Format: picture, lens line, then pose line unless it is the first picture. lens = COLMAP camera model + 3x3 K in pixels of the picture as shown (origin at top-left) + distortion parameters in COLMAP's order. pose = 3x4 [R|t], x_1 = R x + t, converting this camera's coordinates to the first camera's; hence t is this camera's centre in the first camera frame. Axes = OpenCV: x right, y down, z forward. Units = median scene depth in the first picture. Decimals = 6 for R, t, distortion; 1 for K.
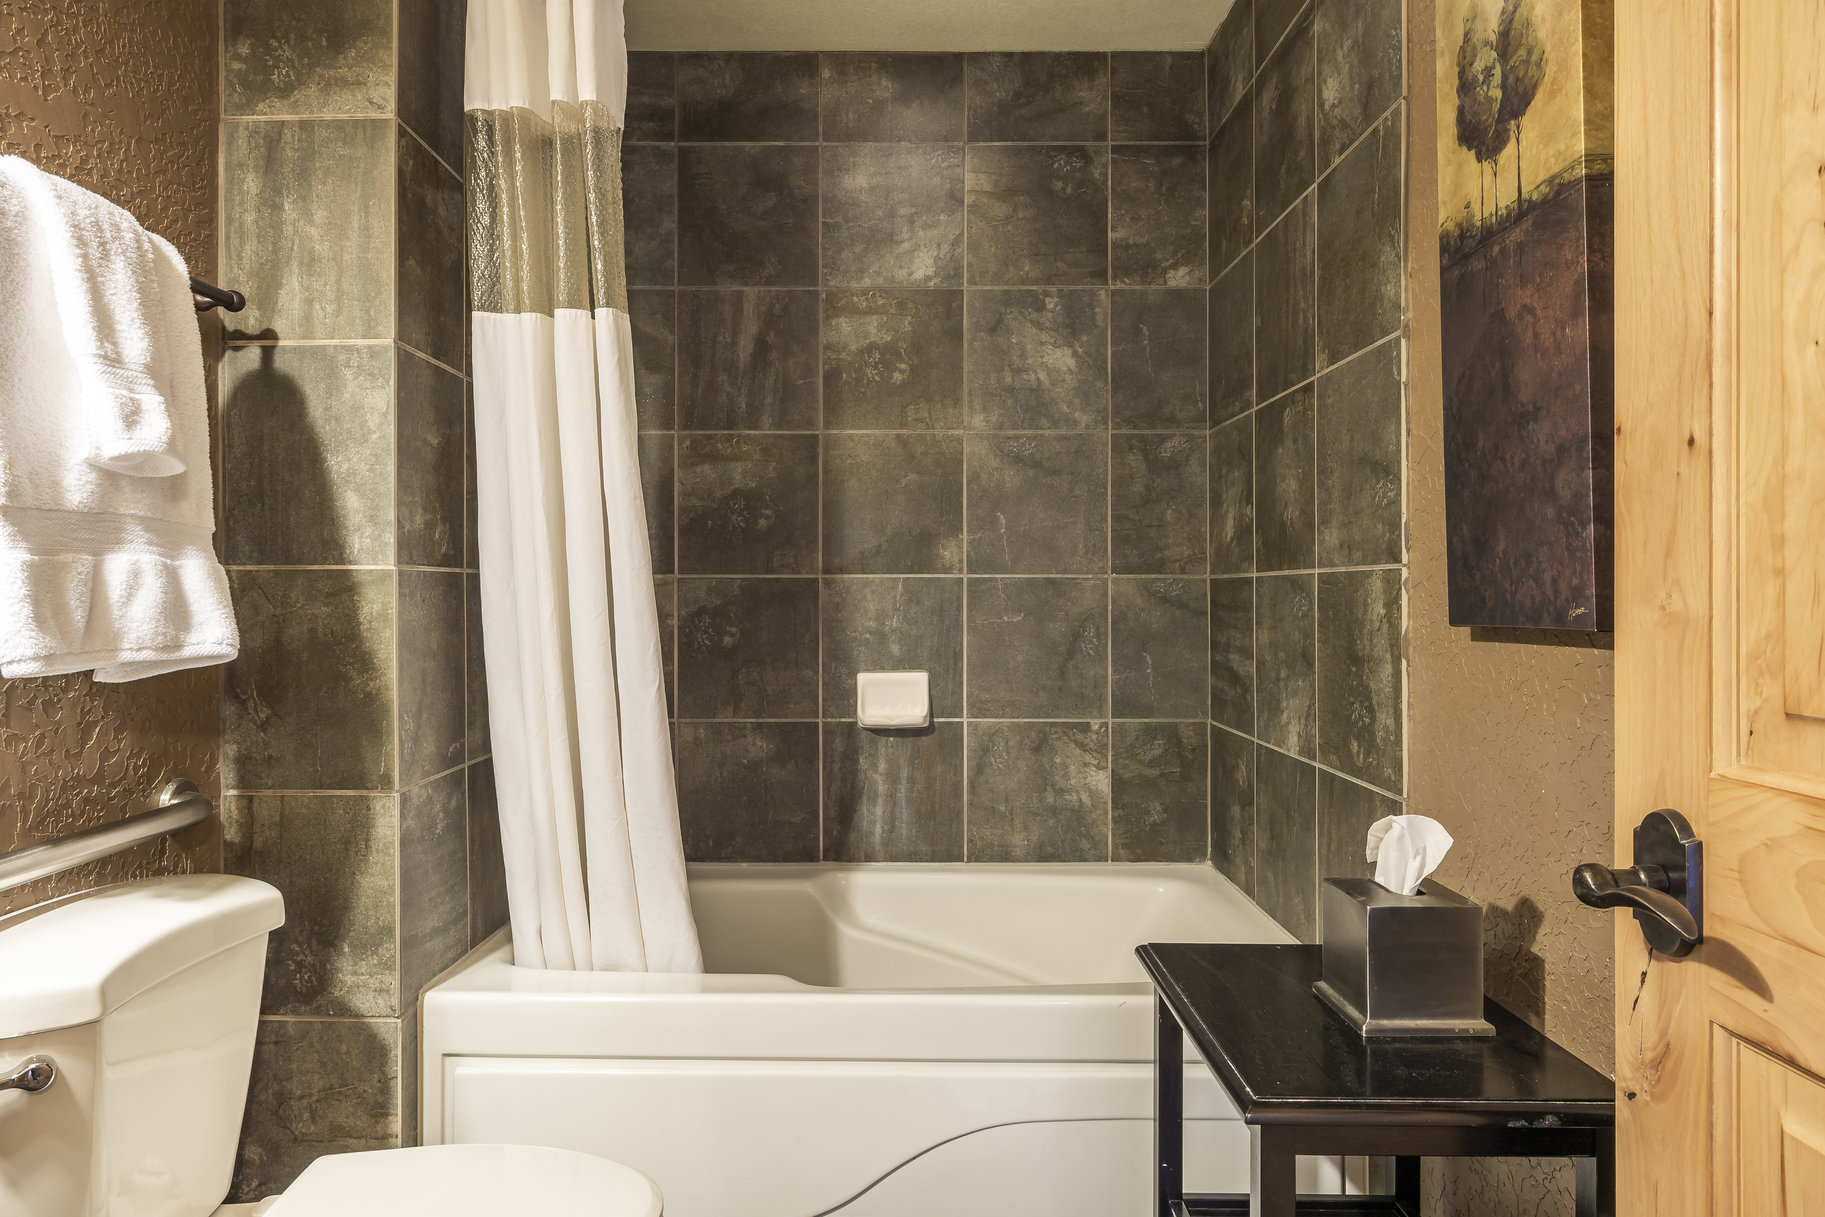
lens RADIAL K [[1145.1, 0, 909.2], [0, 1145.1, 599.1], [0, 0, 1]] dist [-0.001039, -0.002398]
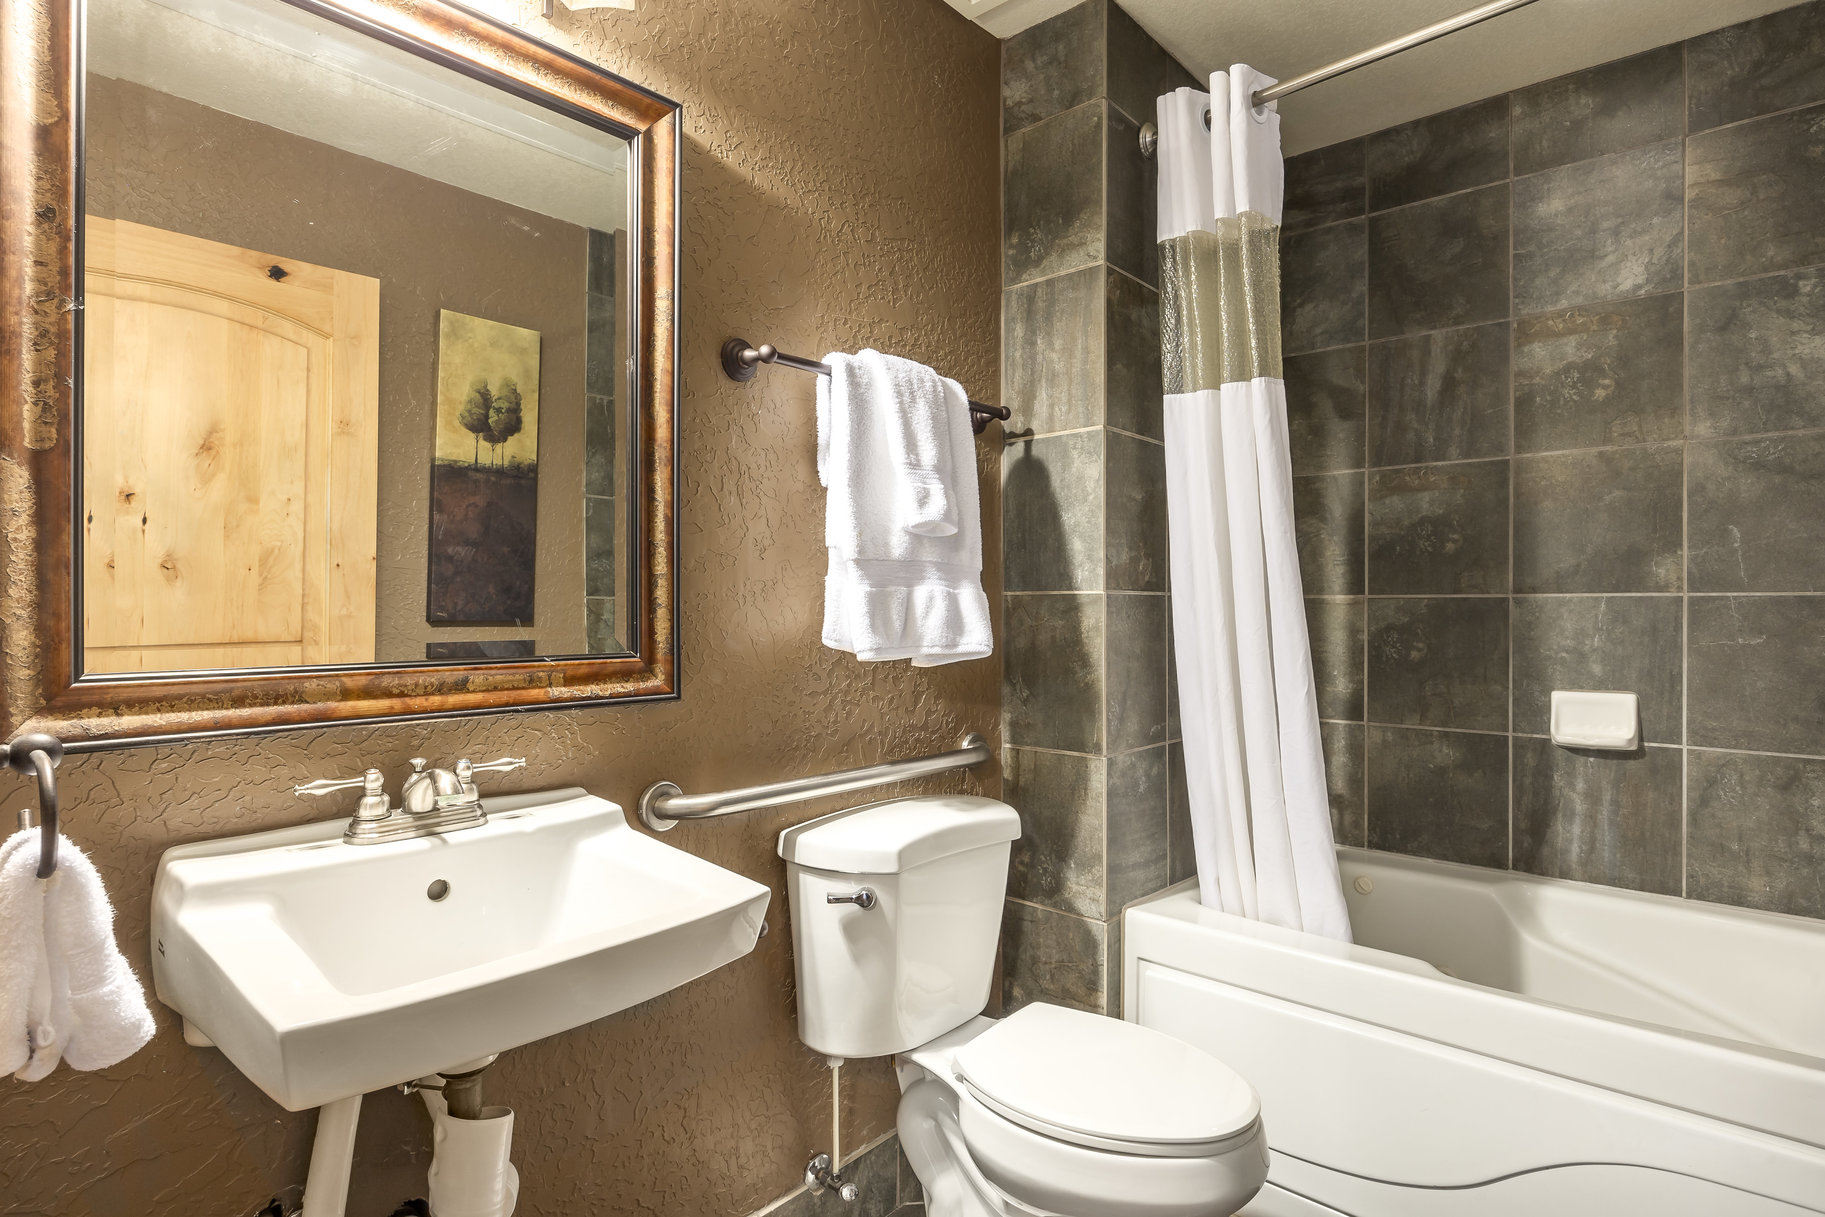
lens RADIAL K [[949.4, 0, 922.3], [0, 949.4, 618.7], [0, 0, 1]] dist [-0.006824, -0.000720]
pose [[0.757845, 0.009015, -0.652372, 0.115839], [-0.006535, 0.999959, 0.006227, -0.001470], [0.652402, -0.000456, 0.757873, 0.000527]]
